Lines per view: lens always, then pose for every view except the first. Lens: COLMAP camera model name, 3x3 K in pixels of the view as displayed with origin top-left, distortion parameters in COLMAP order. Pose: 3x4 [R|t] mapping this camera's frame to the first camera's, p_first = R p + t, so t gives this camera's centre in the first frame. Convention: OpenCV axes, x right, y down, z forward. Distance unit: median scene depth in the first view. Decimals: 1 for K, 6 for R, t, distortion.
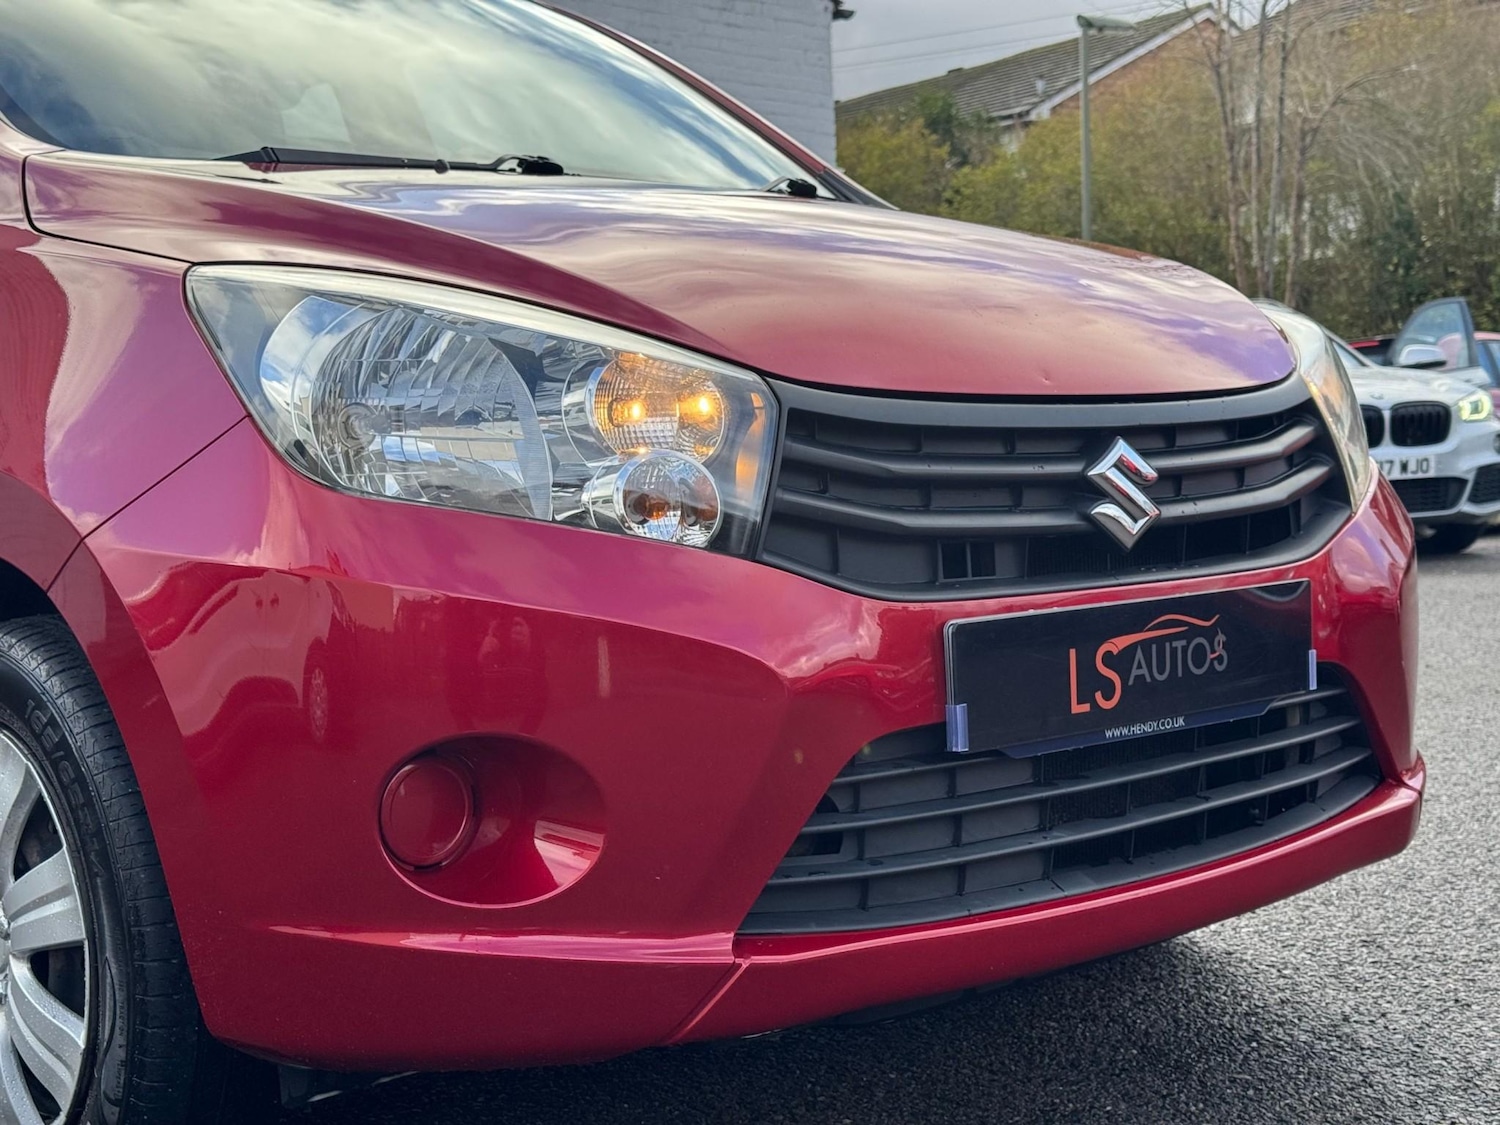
lens RADIAL K [[2081.5, 0, 748.5], [0, 2081.5, 590.2], [0, 0, 1]] dist [0.170304, -0.319221]
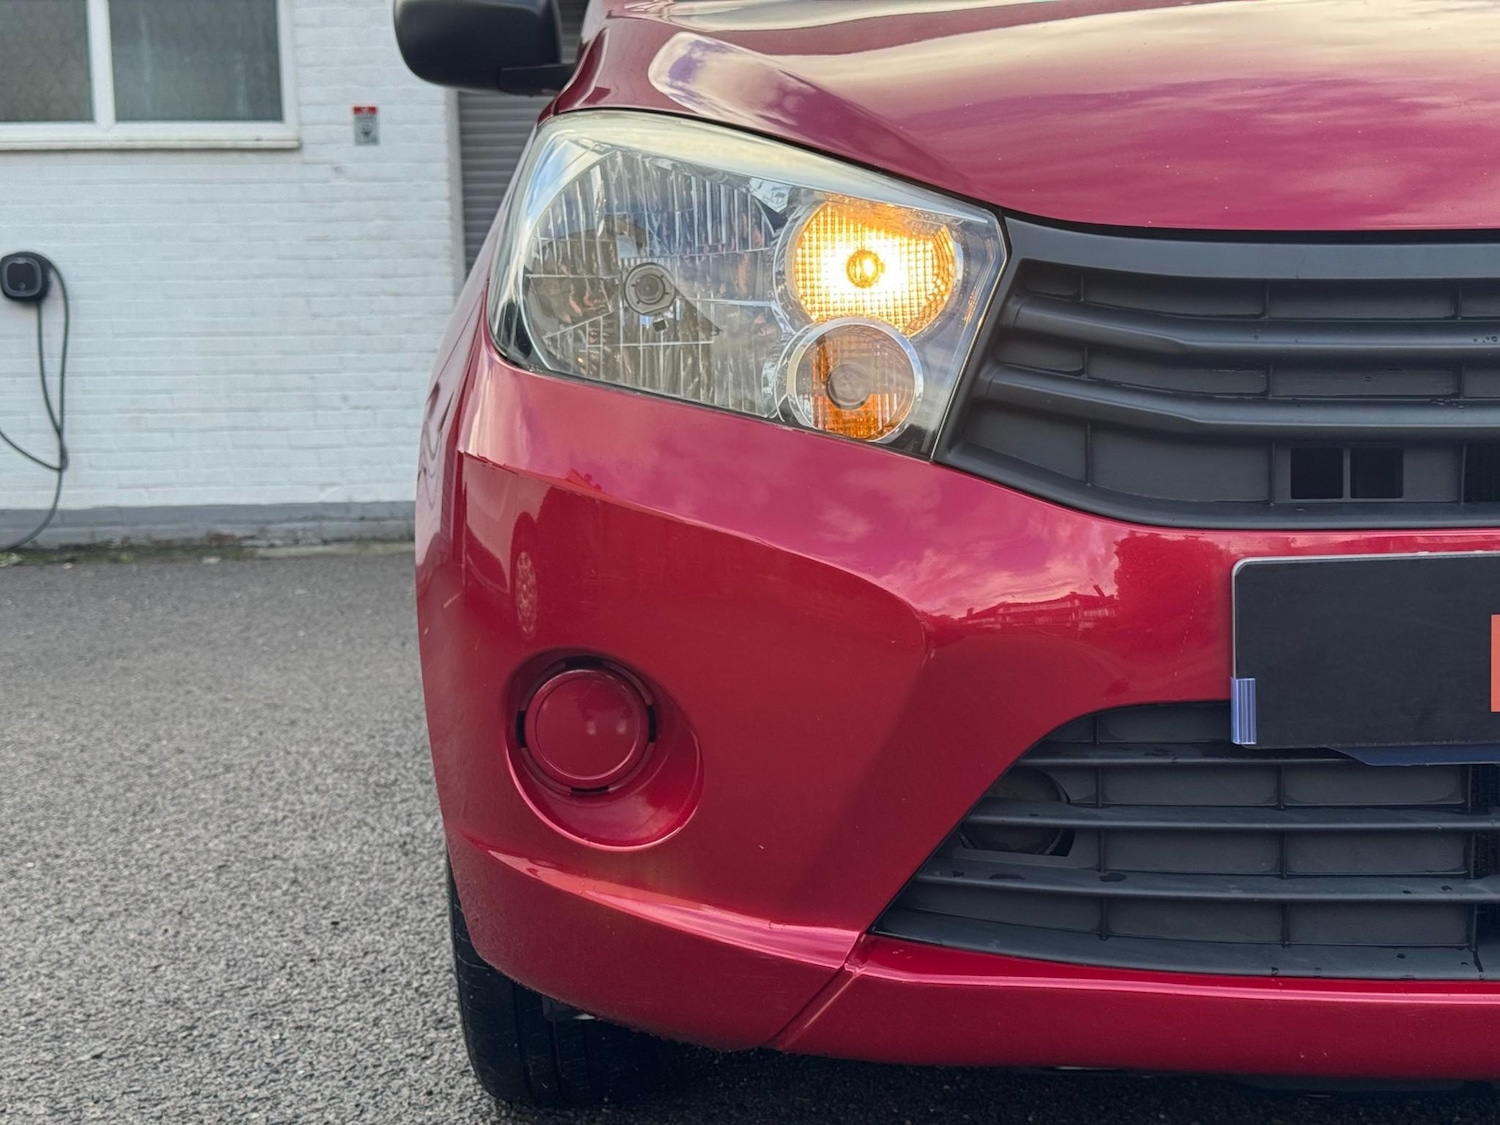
lens RADIAL K [[2144.9, 0, 754.7], [0, 2144.9, 593.8], [0, 0, 1]] dist [0.144806, -0.093769]
pose [[0.750384, 0.084693, -0.655554, 0.423968], [-0.043613, 0.995940, 0.078747, -0.022348], [0.659562, -0.030500, 0.751031, 0.320920]]
